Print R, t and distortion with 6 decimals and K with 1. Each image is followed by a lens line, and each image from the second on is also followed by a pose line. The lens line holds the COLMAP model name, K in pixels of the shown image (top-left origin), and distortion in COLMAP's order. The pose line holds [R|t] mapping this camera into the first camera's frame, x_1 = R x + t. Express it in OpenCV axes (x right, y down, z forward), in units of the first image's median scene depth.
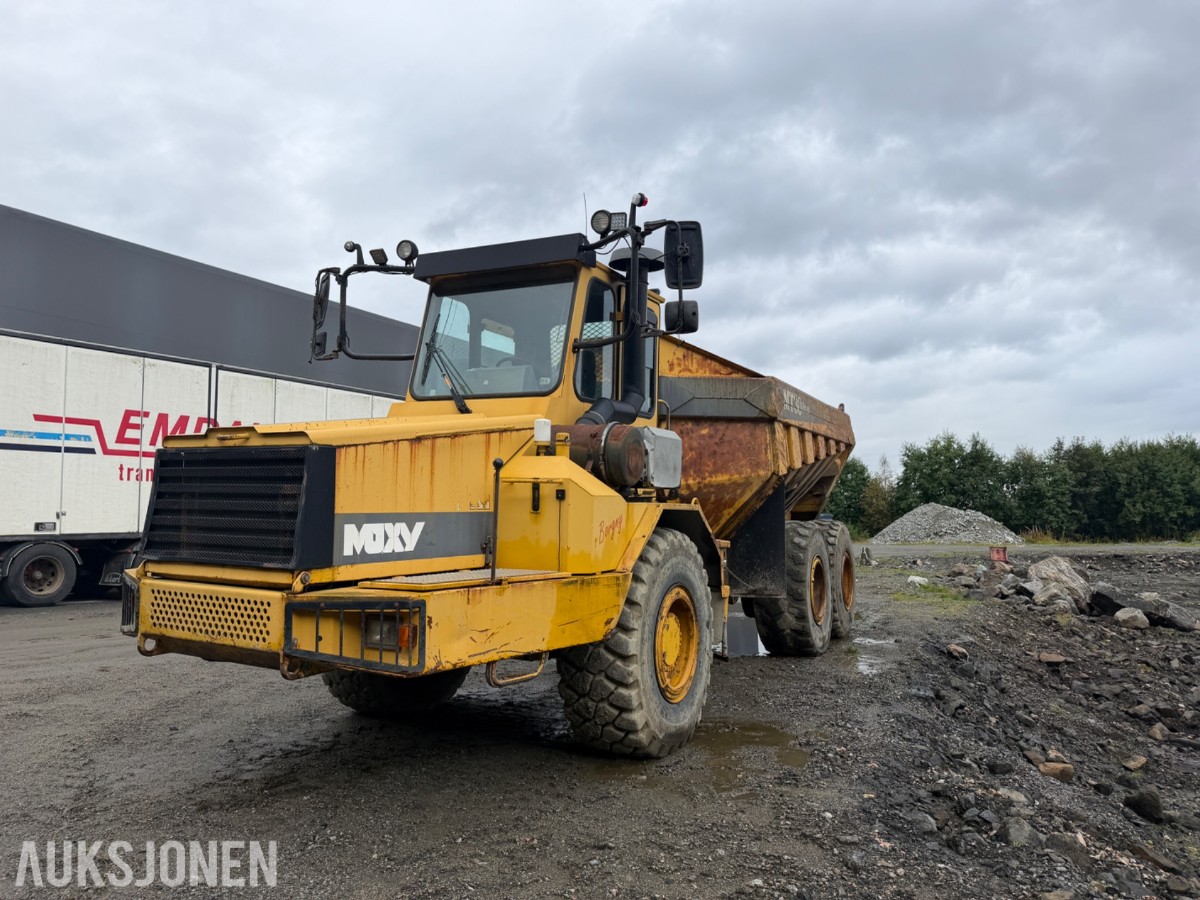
lens RADIAL K [[868.8, 0, 600.0], [0, 868.8, 450.0], [0, 0, 1]] dist [0.021831, -0.009465]
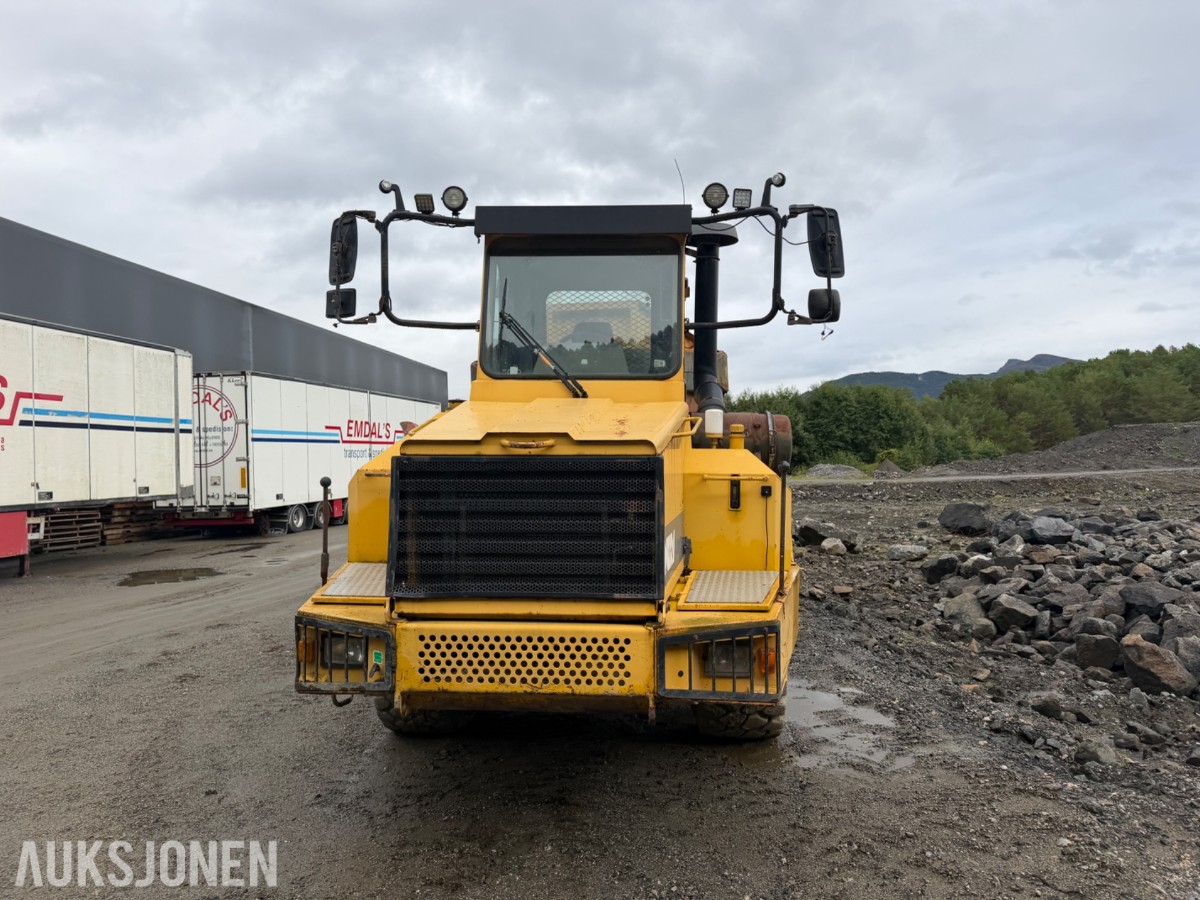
lens RADIAL K [[856.5, 0, 608.6], [0, 856.5, 439.4], [0, 0, 1]] dist [0.037095, -0.001570]
pose [[0.913975, -0.011720, 0.405601, -0.050779], [-0.010274, 0.998594, 0.052006, -0.004392], [-0.405640, -0.051700, 0.912570, 0.017452]]
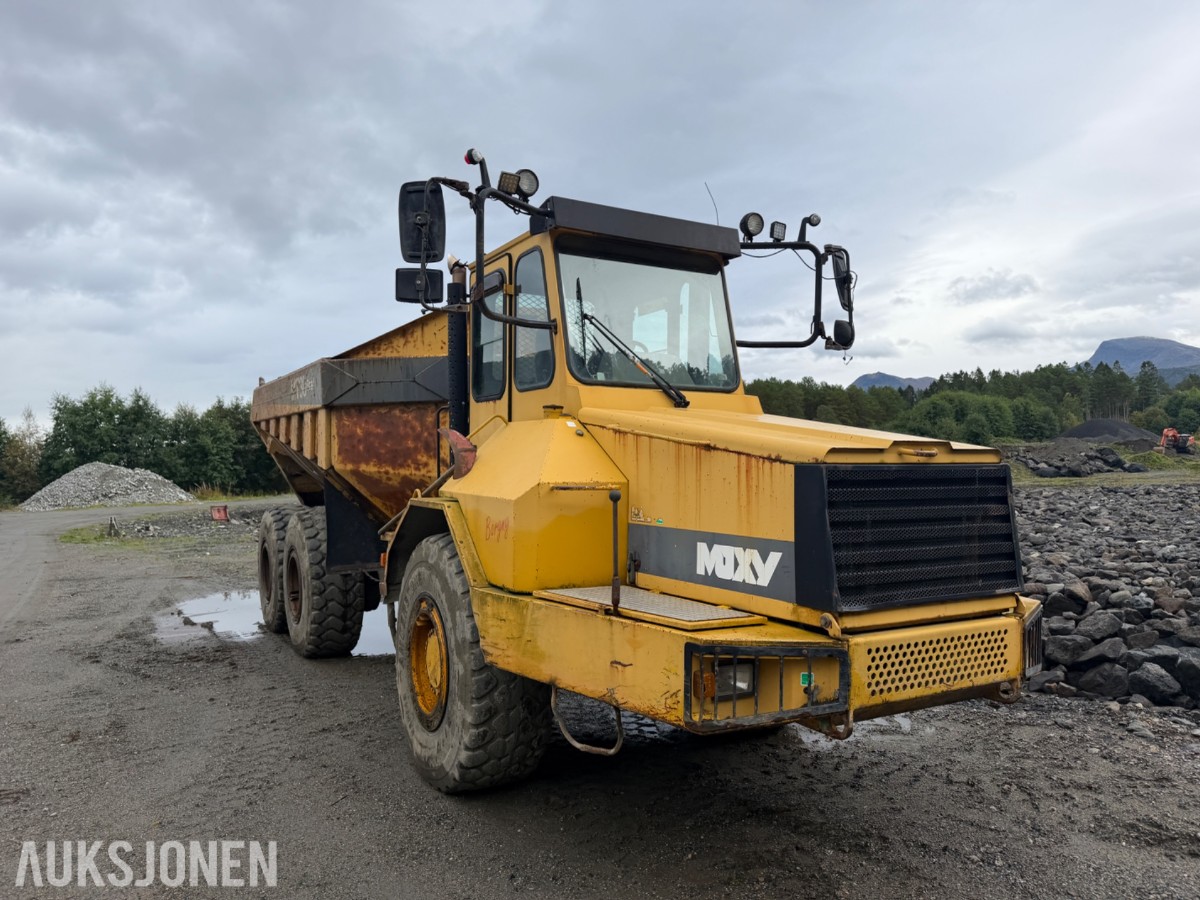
lens RADIAL K [[849.6, 0, 619.6], [0, 849.6, 406.1], [0, 0, 1]] dist [0.004547, -0.003587]
pose [[0.528359, 0.037459, 0.848195, -0.093398], [-0.039331, 0.999034, -0.019621, -0.002276], [-0.848110, -0.022994, 0.529321, 0.058536]]
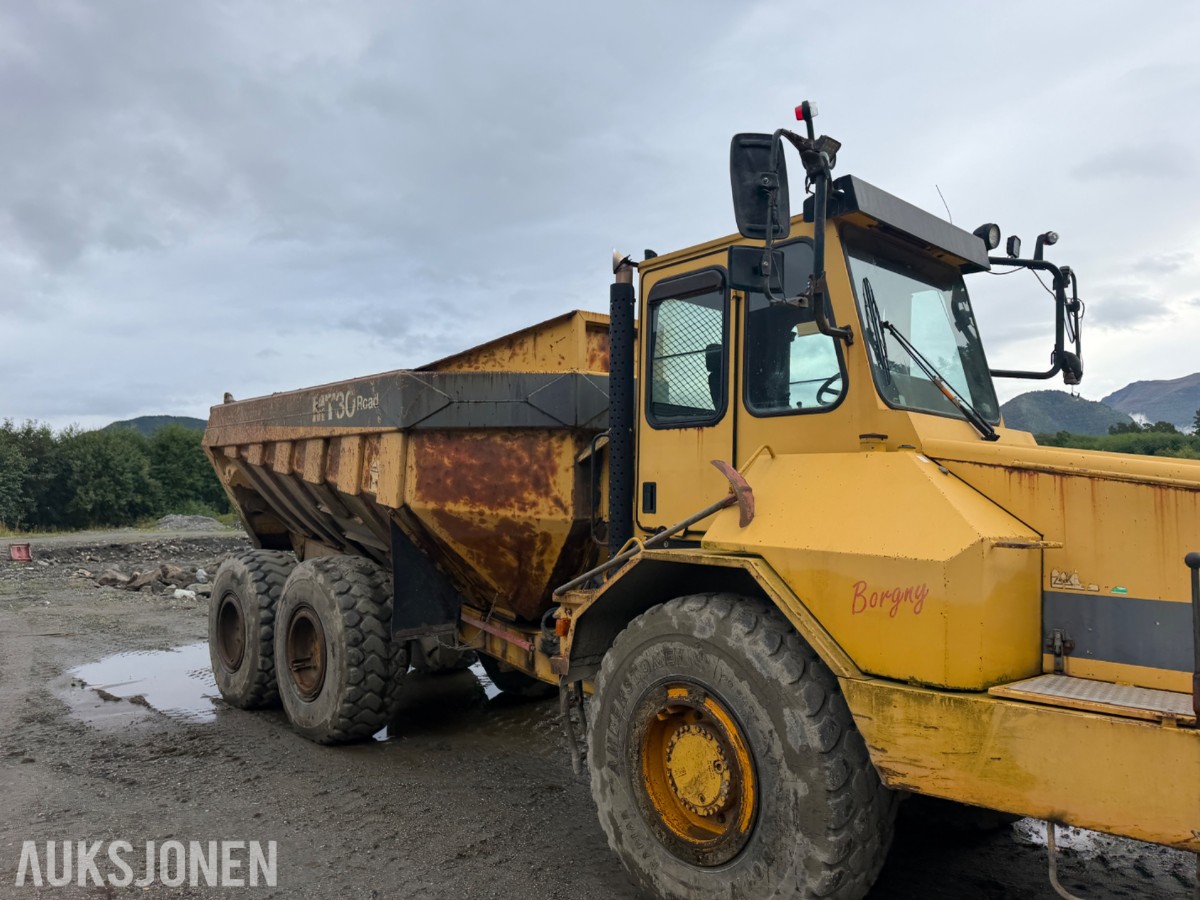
lens RADIAL K [[836.5, 0, 598.1], [0, 836.5, 410.1], [0, 0, 1]] dist [0.058844, -0.081078]
pose [[0.355921, 0.091158, 0.930059, -0.094423], [-0.065191, 0.995228, -0.072598, 0.000383], [-0.932240, -0.034793, 0.360165, 0.103317]]
